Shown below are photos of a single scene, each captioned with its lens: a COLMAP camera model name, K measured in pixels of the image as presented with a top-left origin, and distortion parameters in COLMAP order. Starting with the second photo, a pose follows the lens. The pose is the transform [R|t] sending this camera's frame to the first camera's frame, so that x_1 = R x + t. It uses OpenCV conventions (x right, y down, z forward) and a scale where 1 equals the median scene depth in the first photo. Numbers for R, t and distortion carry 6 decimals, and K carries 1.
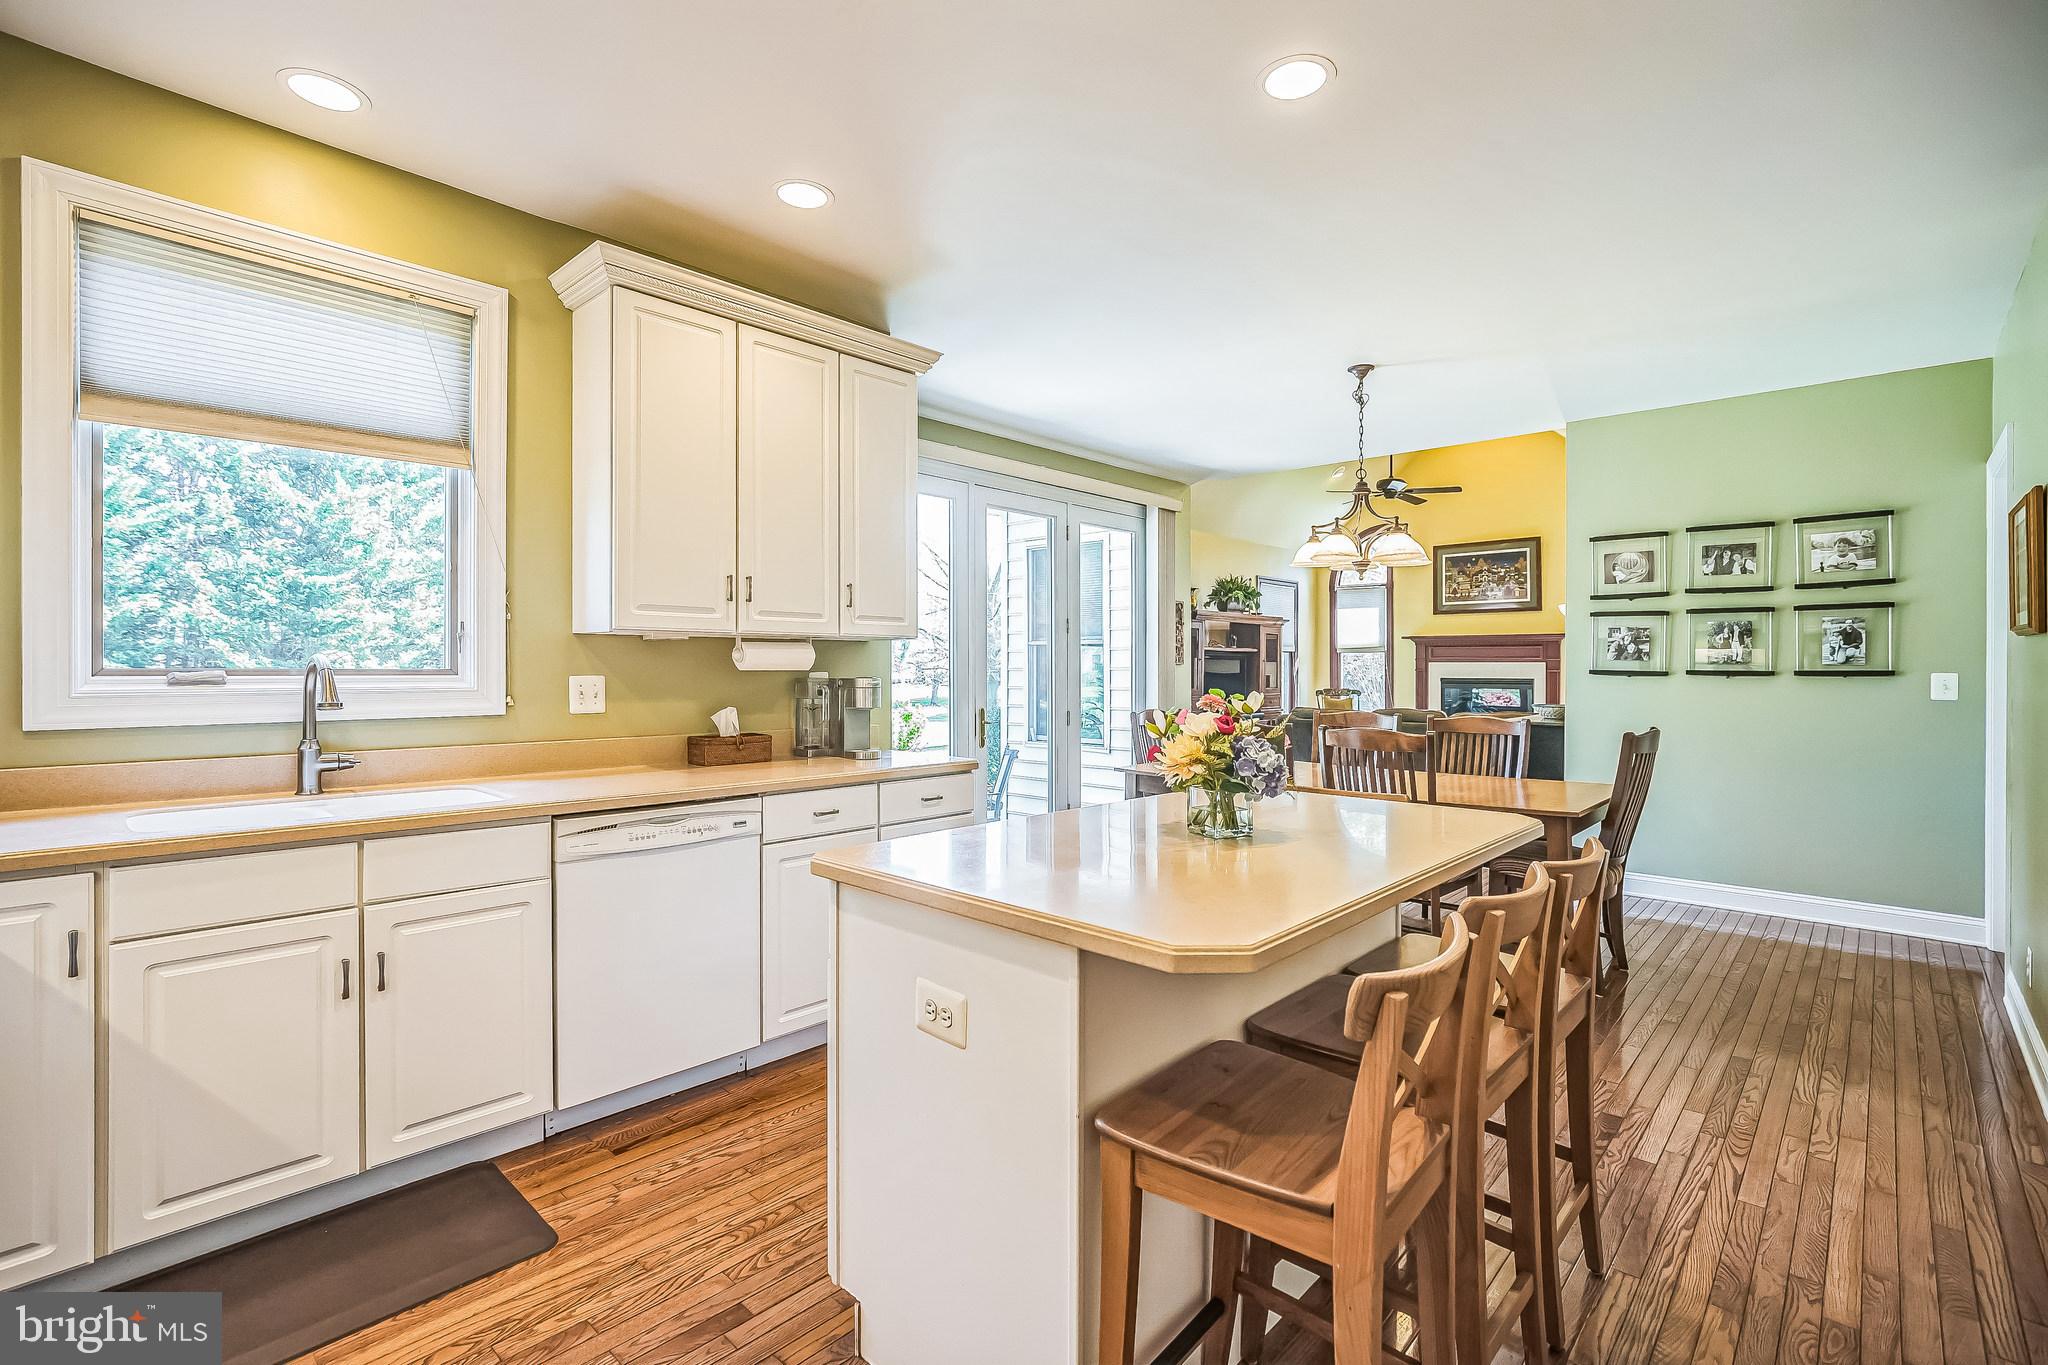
lens RADIAL K [[937.3, 0, 1028.0], [0, 937.3, 684.0], [0, 0, 1]] dist [-0.016296, 0.003895]
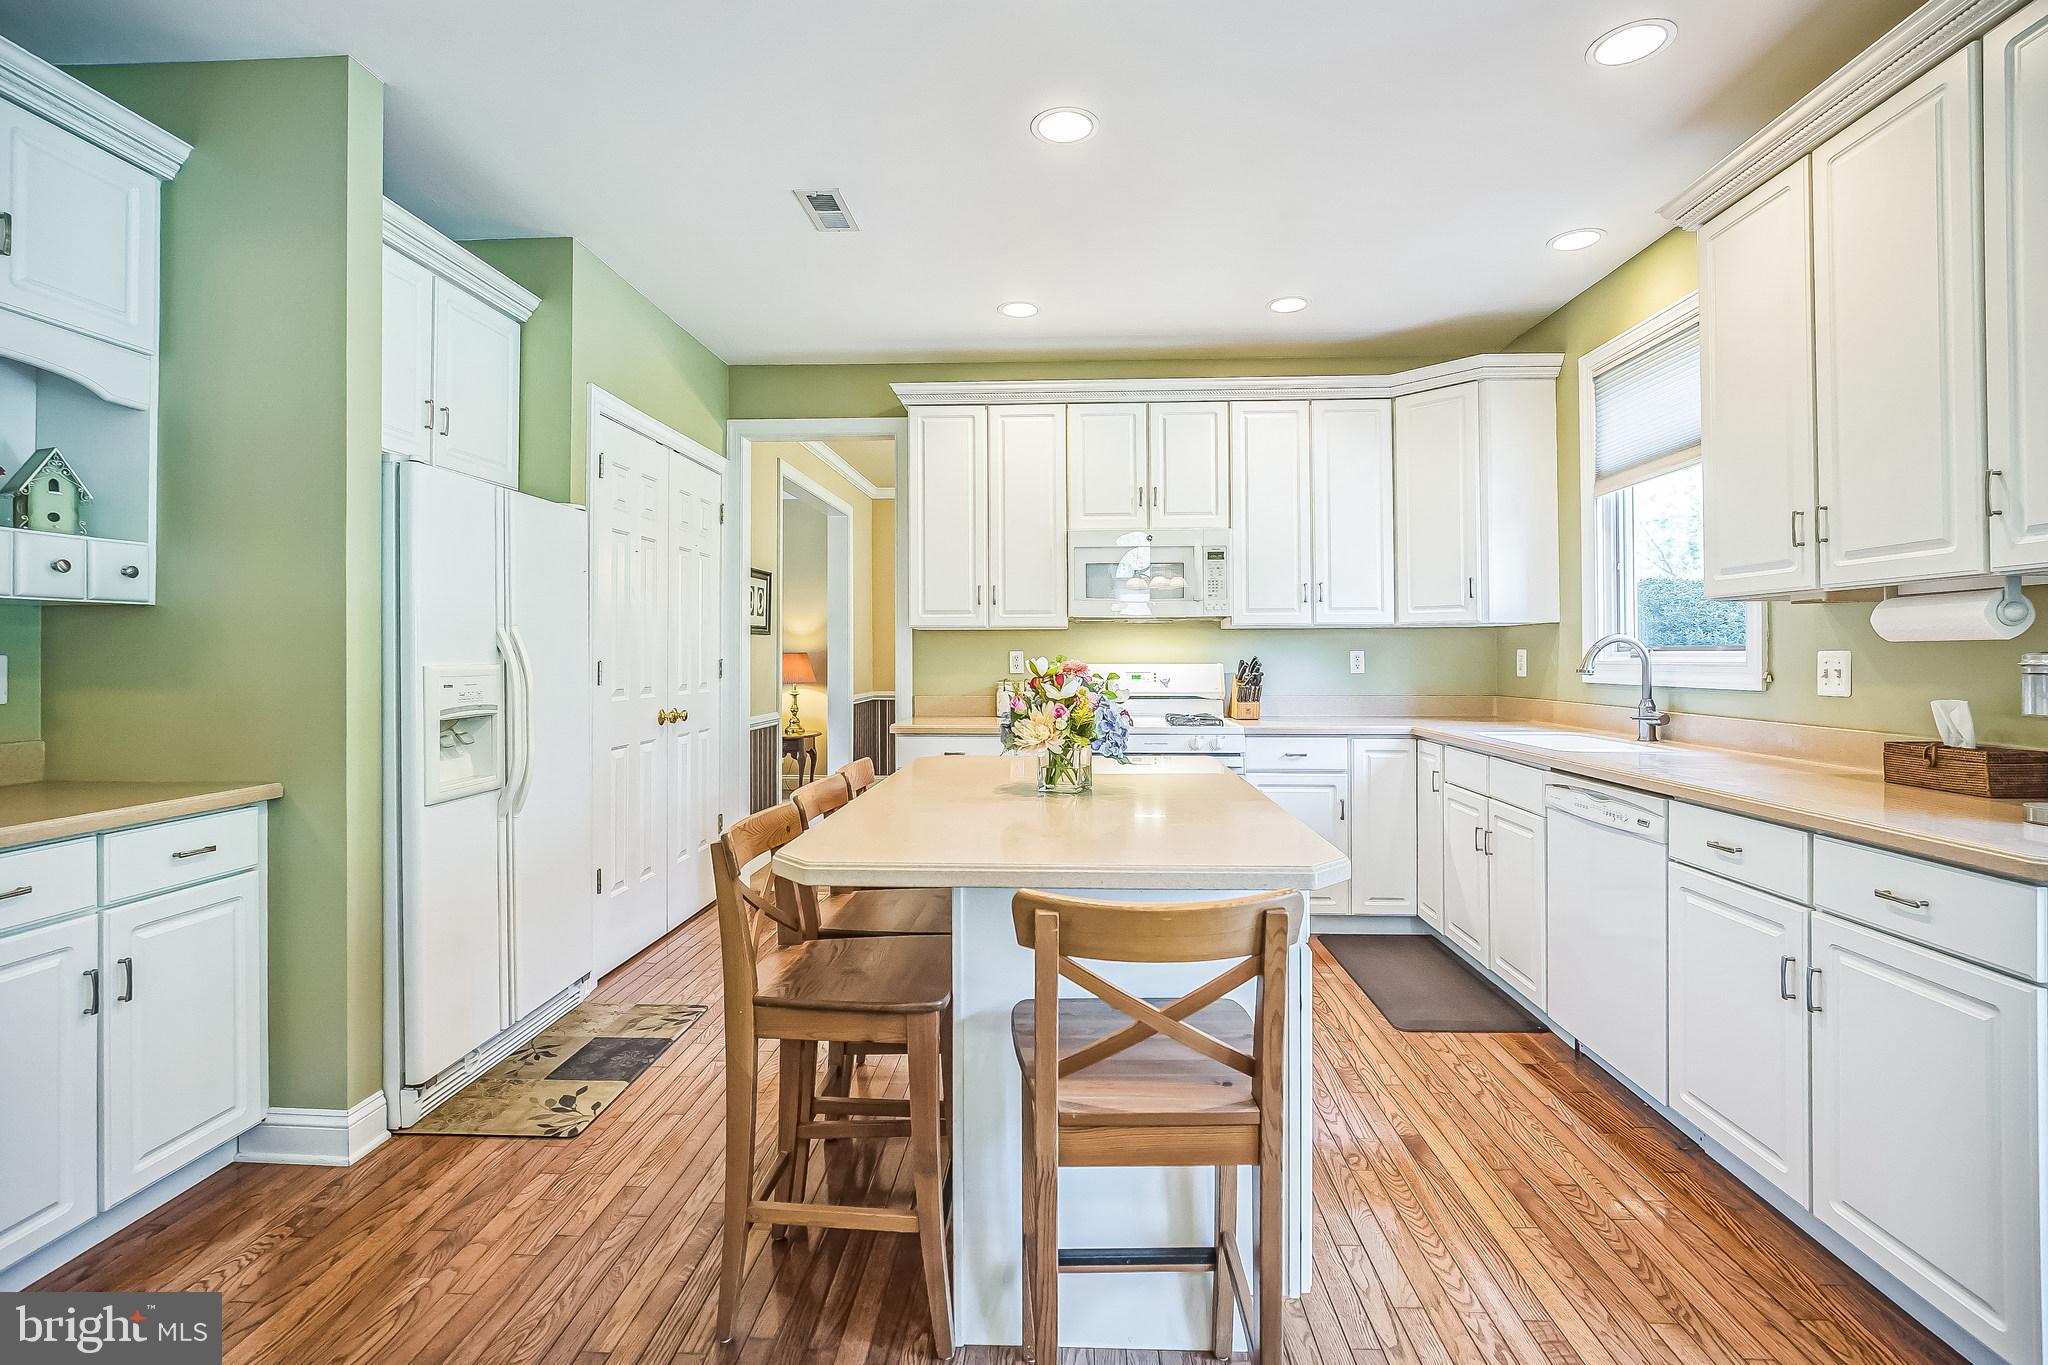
lens RADIAL K [[937.3, 0, 1036.7], [0, 937.3, 656.6], [0, 0, 1]] dist [-0.016296, 0.003895]
pose [[-0.762420, -0.002253, -0.647078, 0.548889], [-0.014212, 0.999811, 0.013265, -0.004178], [0.646926, 0.019310, -0.762308, 1.063770]]
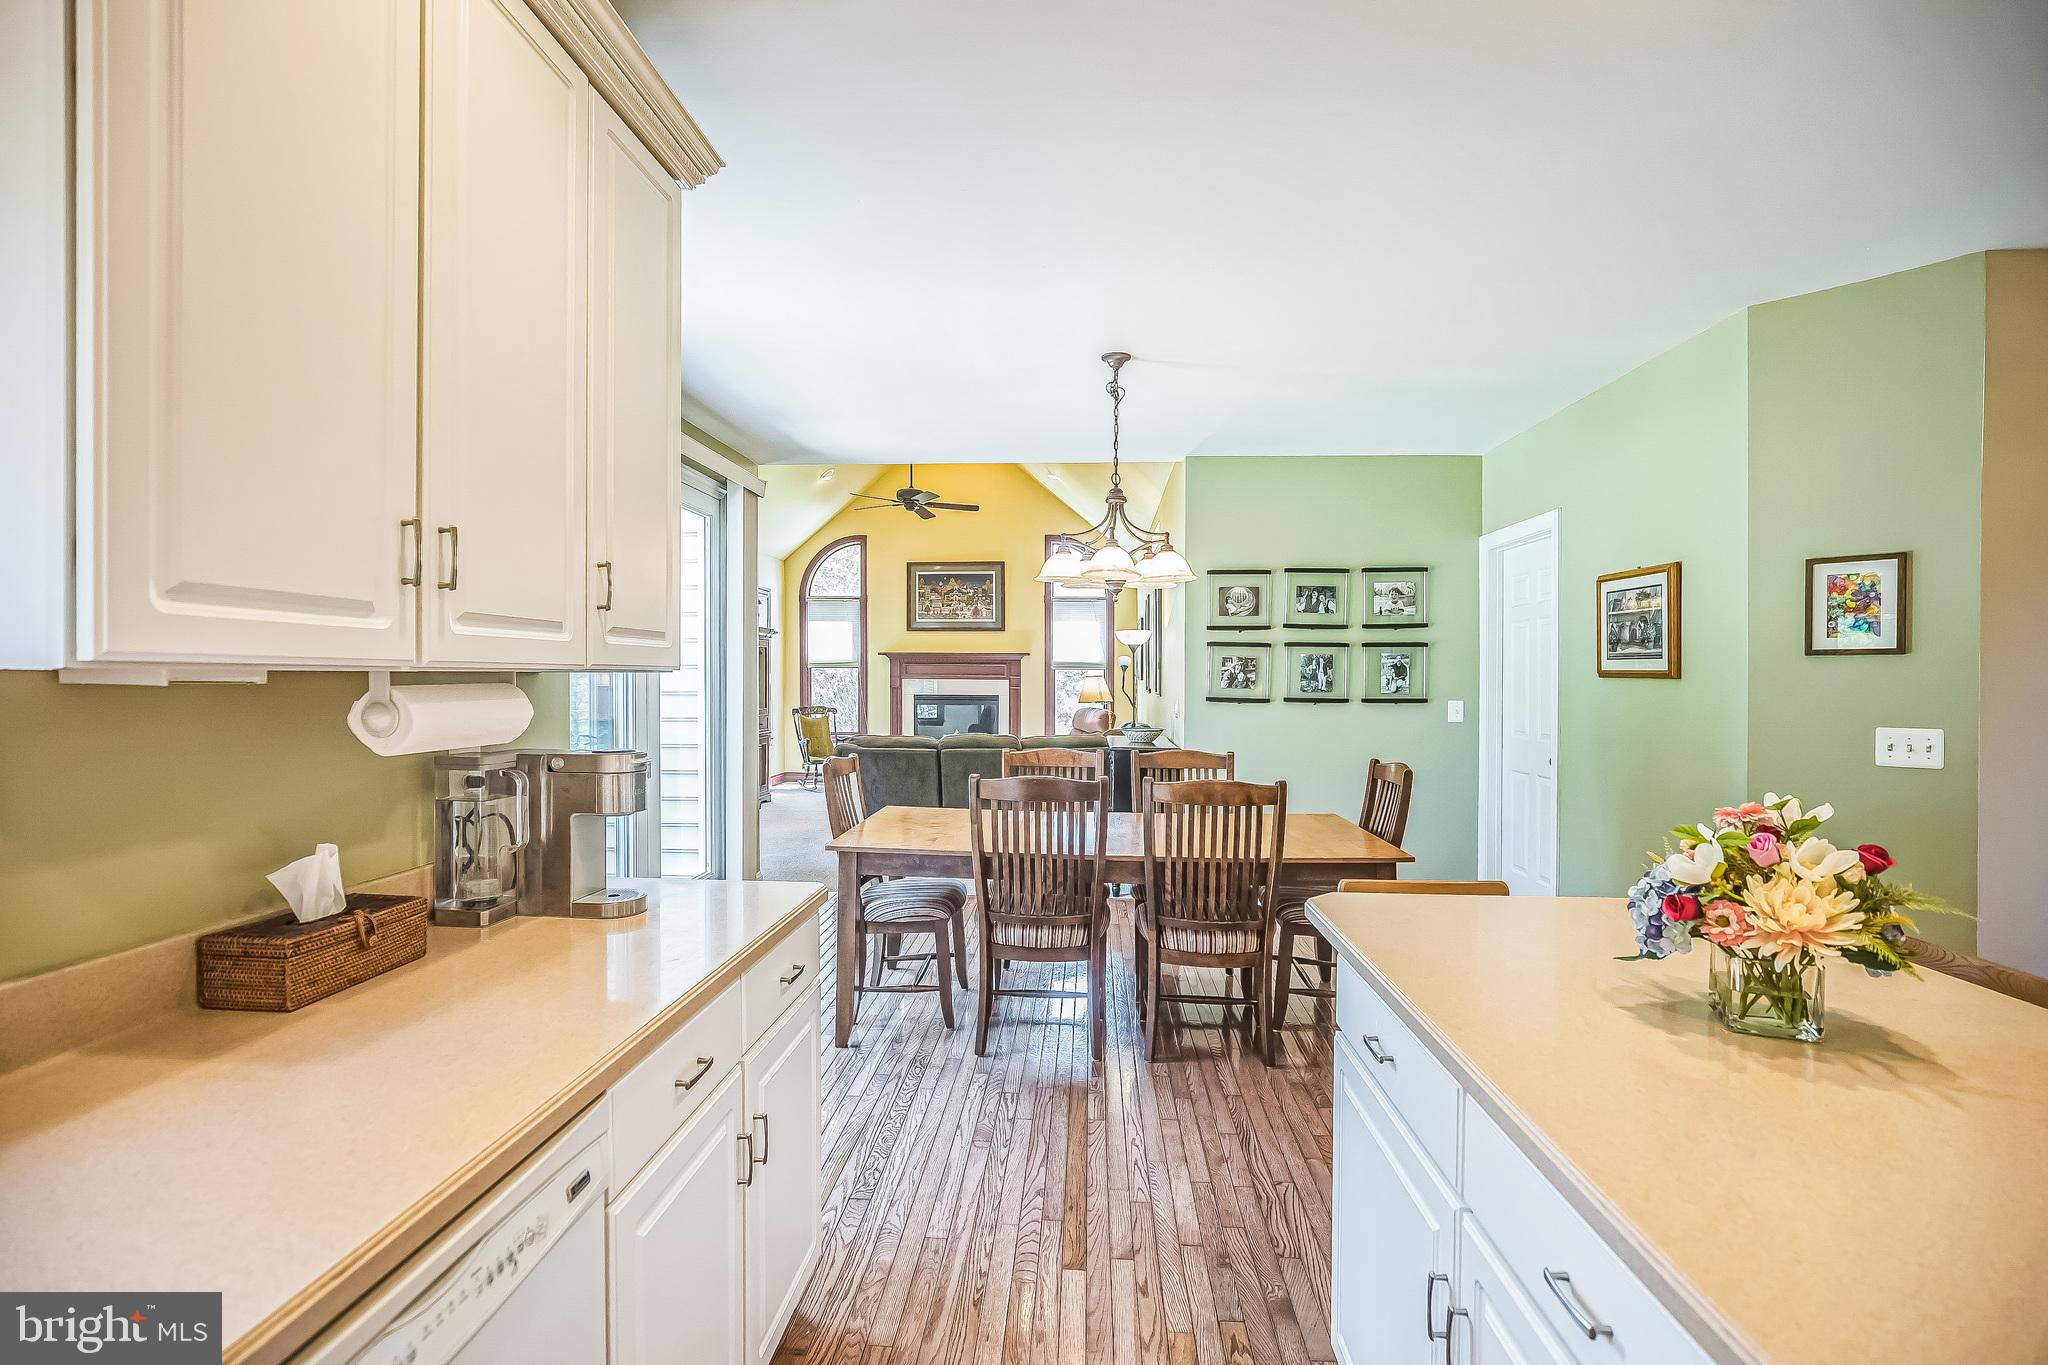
lens RADIAL K [[937.3, 0, 1025.7], [0, 937.3, 695.9], [0, 0, 1]] dist [-0.016296, 0.003895]
pose [[0.769274, -0.010500, 0.638833, -0.338495], [0.006941, 0.999943, 0.008078, -0.039928], [-0.638882, -0.001780, 0.769303, 0.491681]]
